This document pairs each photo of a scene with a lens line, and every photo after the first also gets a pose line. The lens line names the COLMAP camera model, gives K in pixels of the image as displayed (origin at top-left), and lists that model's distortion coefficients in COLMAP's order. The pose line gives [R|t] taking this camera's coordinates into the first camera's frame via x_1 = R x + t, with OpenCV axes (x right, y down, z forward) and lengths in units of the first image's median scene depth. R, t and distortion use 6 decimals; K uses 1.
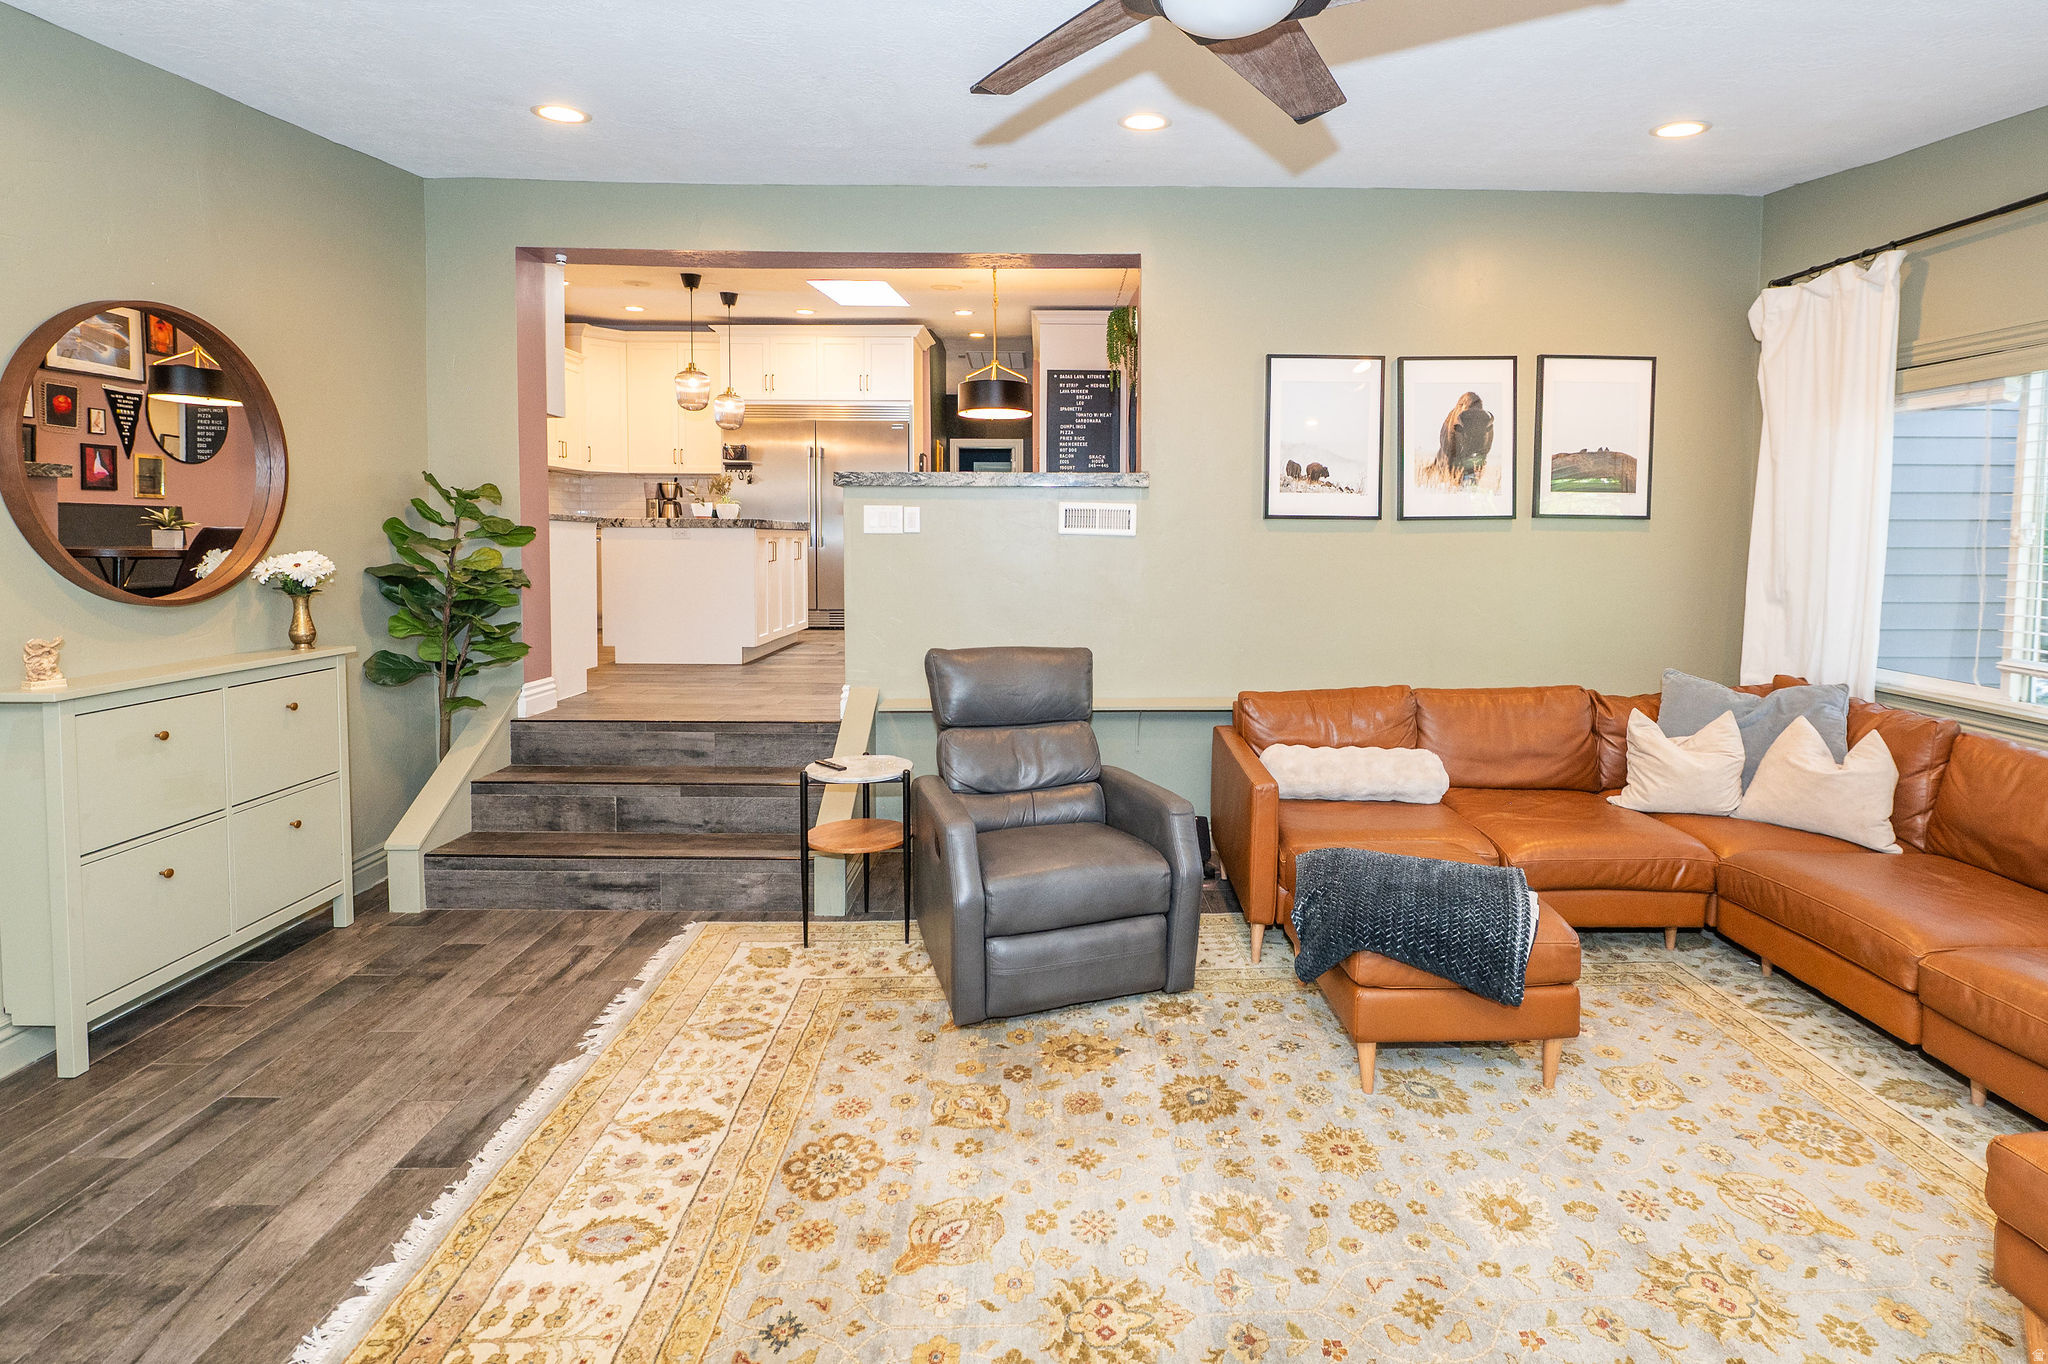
lens RADIAL K [[949.7, 0, 1089.0], [0, 949.7, 577.9], [0, 0, 1]] dist [-0.009399, -0.000326]
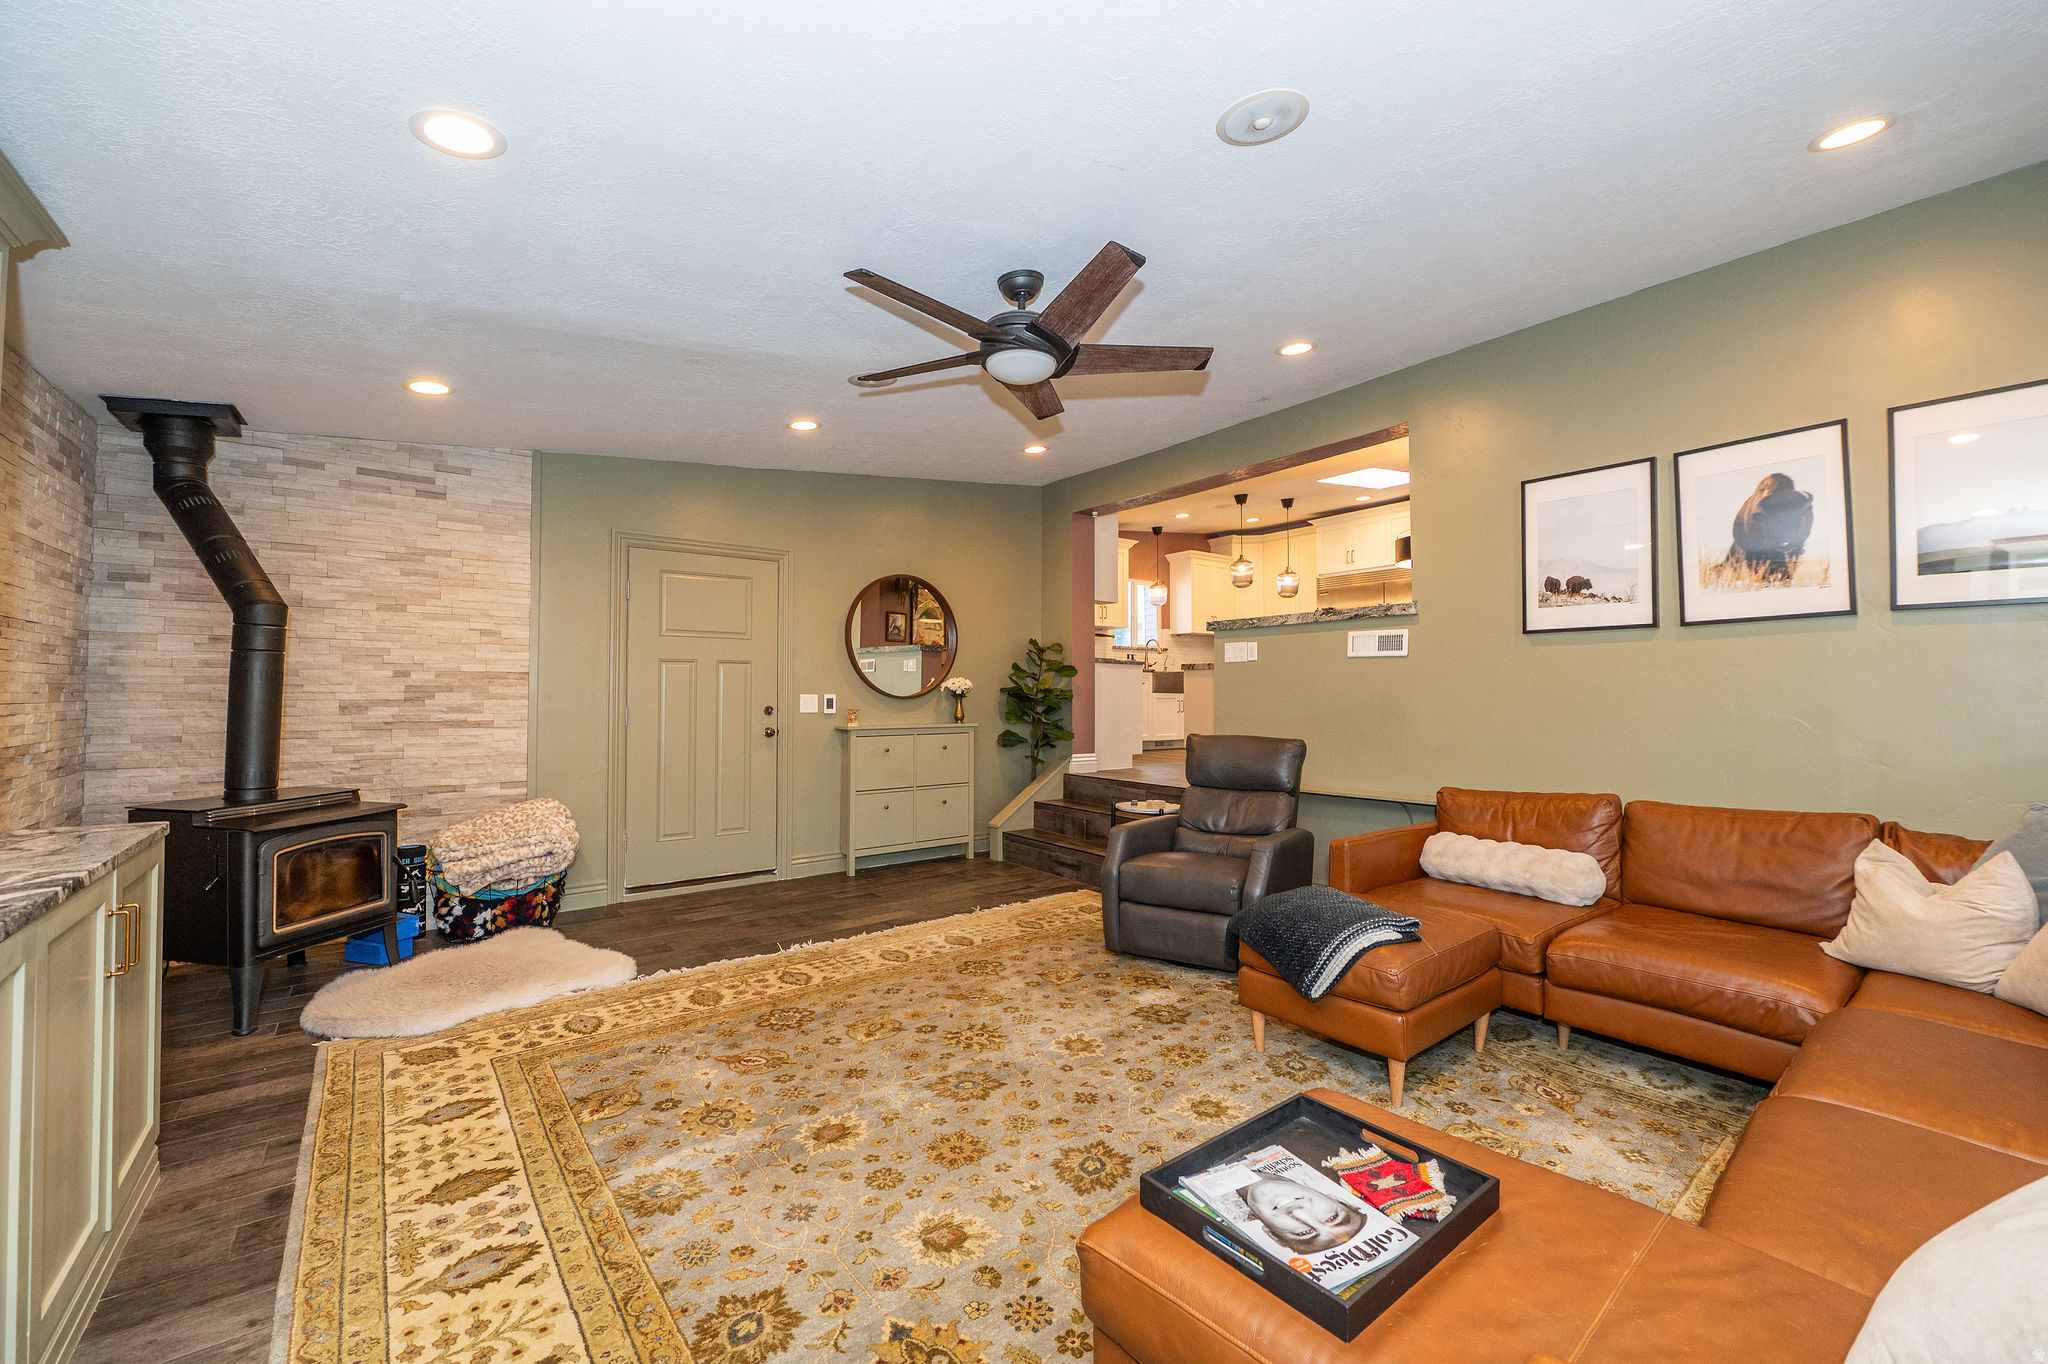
lens RADIAL K [[837.5, 0, 1033.8], [0, 837.5, 675.3], [0, 0, 1]] dist [-0.003462, -0.003891]
pose [[0.587866, -0.026753, -0.808516, 0.649970], [-0.029636, 0.998070, -0.054573, 0.053256], [0.808415, 0.056043, 0.585939, 0.013758]]
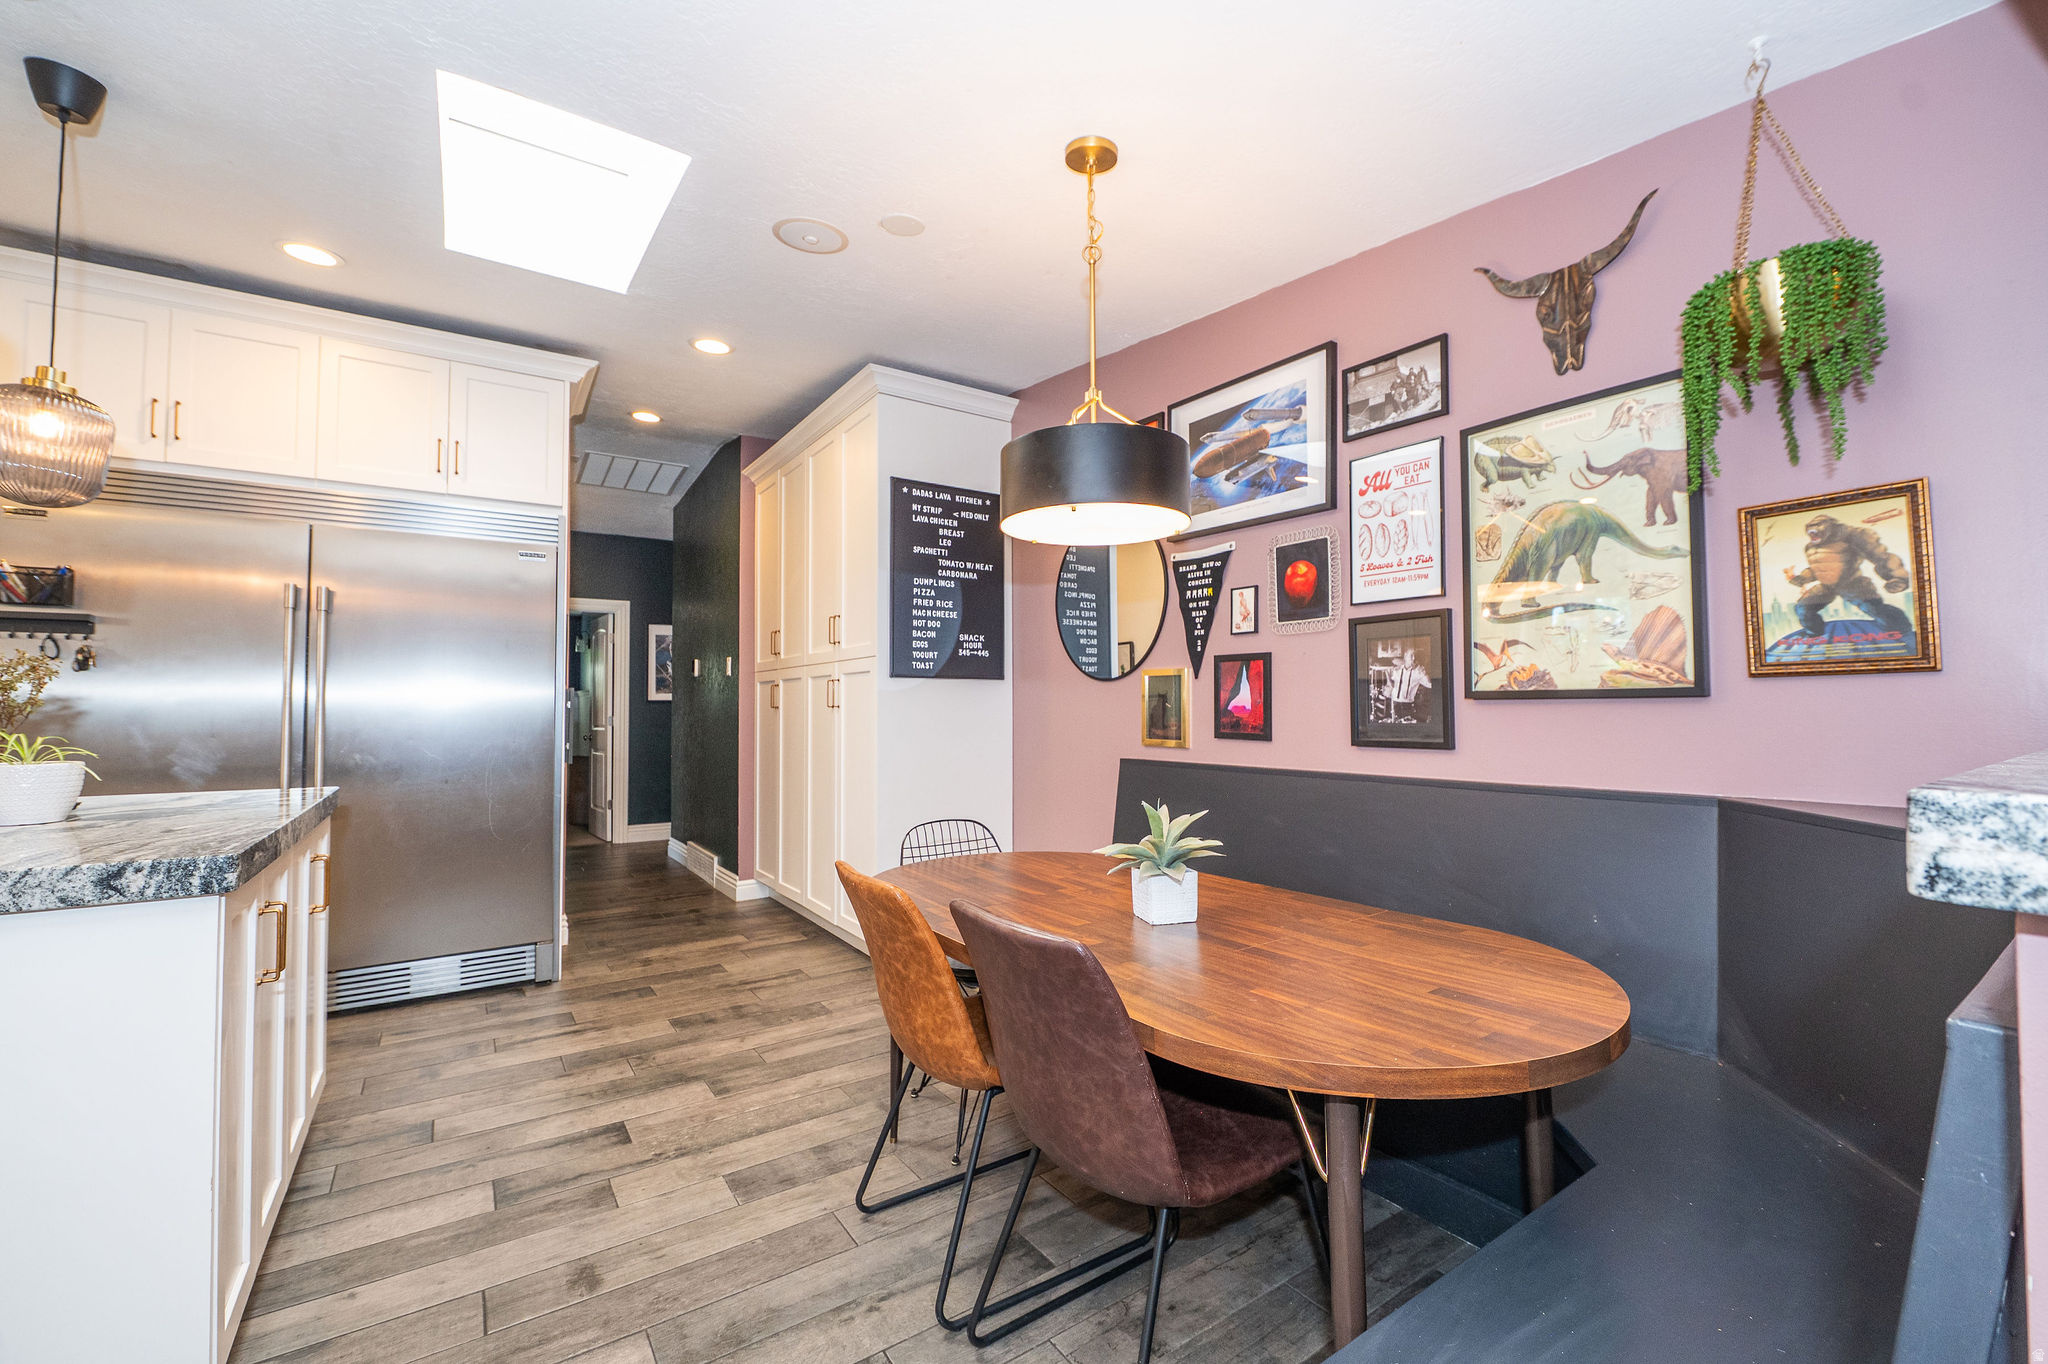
lens RADIAL K [[830.9, 0, 1027.6], [0, 830.9, 678.3], [0, 0, 1]] dist [-0.008739, -0.000833]
pose [[0.843599, 0.013798, 0.536797, -0.436653], [0.028647, 0.997090, -0.070649, -0.126720], [-0.536209, 0.074977, 0.840748, 1.063099]]
